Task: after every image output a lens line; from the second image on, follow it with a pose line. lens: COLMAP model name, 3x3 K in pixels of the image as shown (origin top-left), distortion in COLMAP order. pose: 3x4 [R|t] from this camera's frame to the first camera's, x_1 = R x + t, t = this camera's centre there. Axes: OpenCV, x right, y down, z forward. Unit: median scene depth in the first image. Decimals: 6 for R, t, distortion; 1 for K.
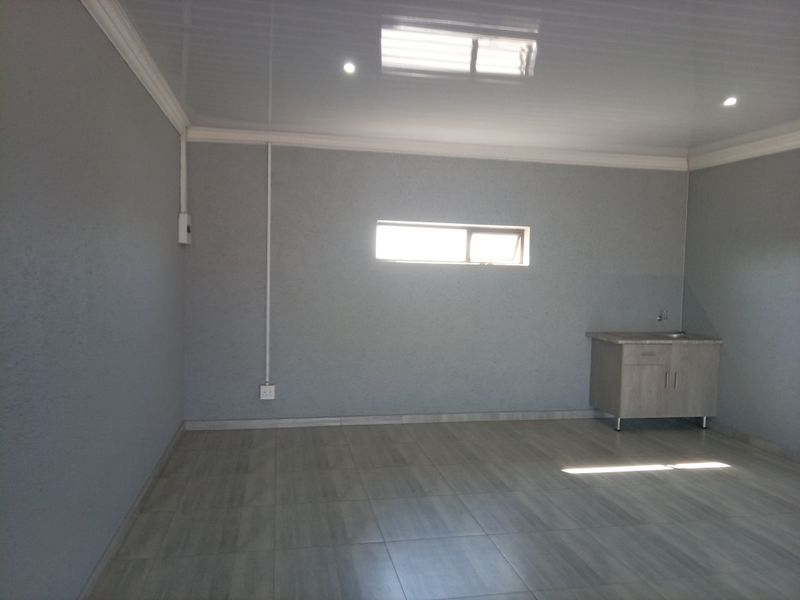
lens RADIAL K [[529.0, 0, 400.0], [0, 529.0, 300.0], [0, 0, 1]] dist [0.000702, -0.000318]
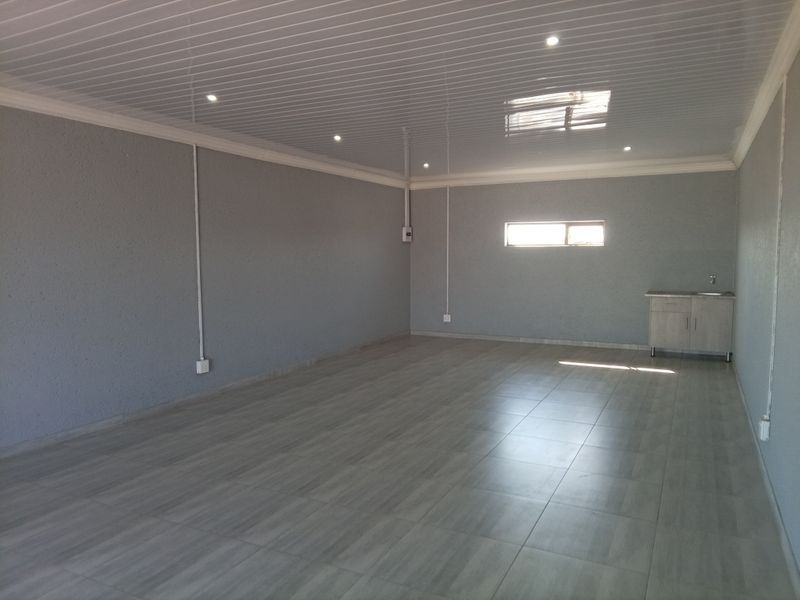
lens RADIAL K [[585.0, 0, 400.0], [0, 585.0, 300.0], [0, 0, 1]] dist [-0.041505, -0.002914]
pose [[0.792296, 0.022829, -0.609710, 0.839074], [-0.005827, 0.999537, 0.029853, 0.045967], [0.610109, -0.020099, 0.792062, -0.710877]]
